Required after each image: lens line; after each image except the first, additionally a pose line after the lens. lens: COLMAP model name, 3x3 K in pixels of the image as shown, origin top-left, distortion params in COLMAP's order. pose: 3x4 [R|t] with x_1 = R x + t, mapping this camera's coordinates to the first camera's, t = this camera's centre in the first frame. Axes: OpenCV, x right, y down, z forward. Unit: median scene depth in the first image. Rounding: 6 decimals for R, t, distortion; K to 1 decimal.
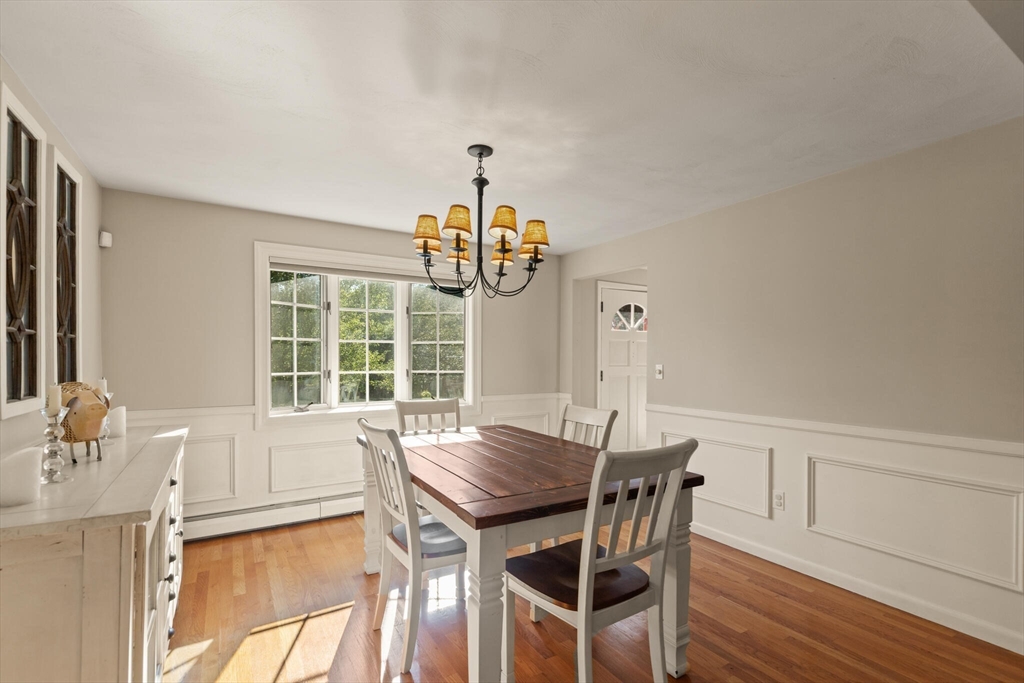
lens RADIAL K [[467.5, 0, 510.3], [0, 467.5, 363.4], [0, 0, 1]] dist [0.008692, -0.002128]
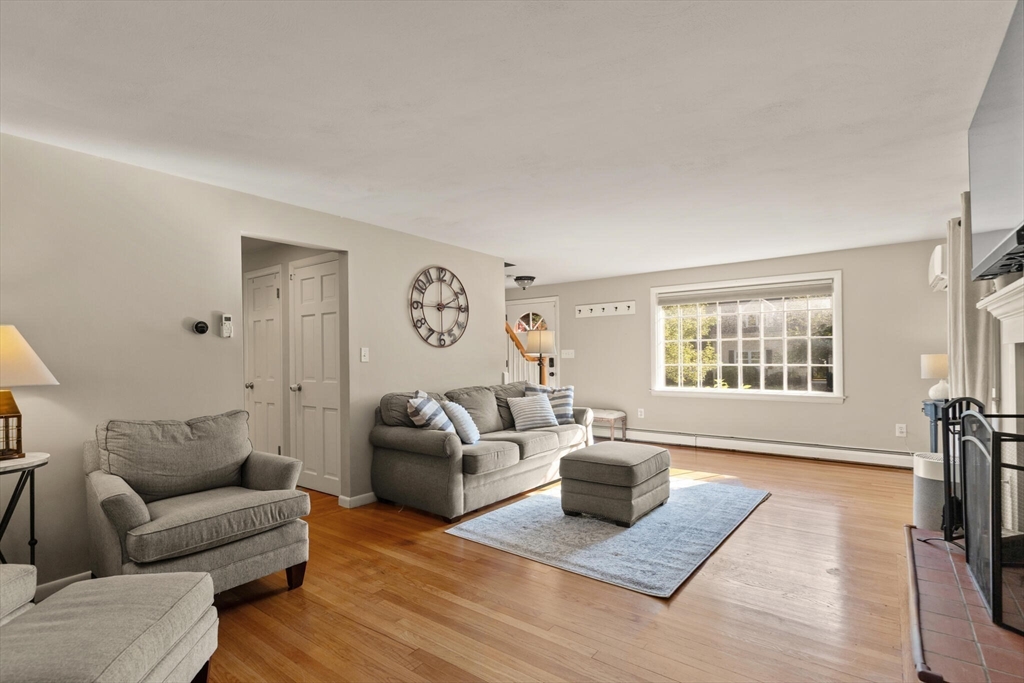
lens RADIAL K [[490.4, 0, 520.2], [0, 490.4, 351.7], [0, 0, 1]] dist [0.005686, 0.001235]
pose [[0.382468, -0.017102, -0.923810, 2.283198], [0.006307, 0.999854, -0.015898, 0.018557], [0.923947, 0.000254, 0.382520, 0.590366]]
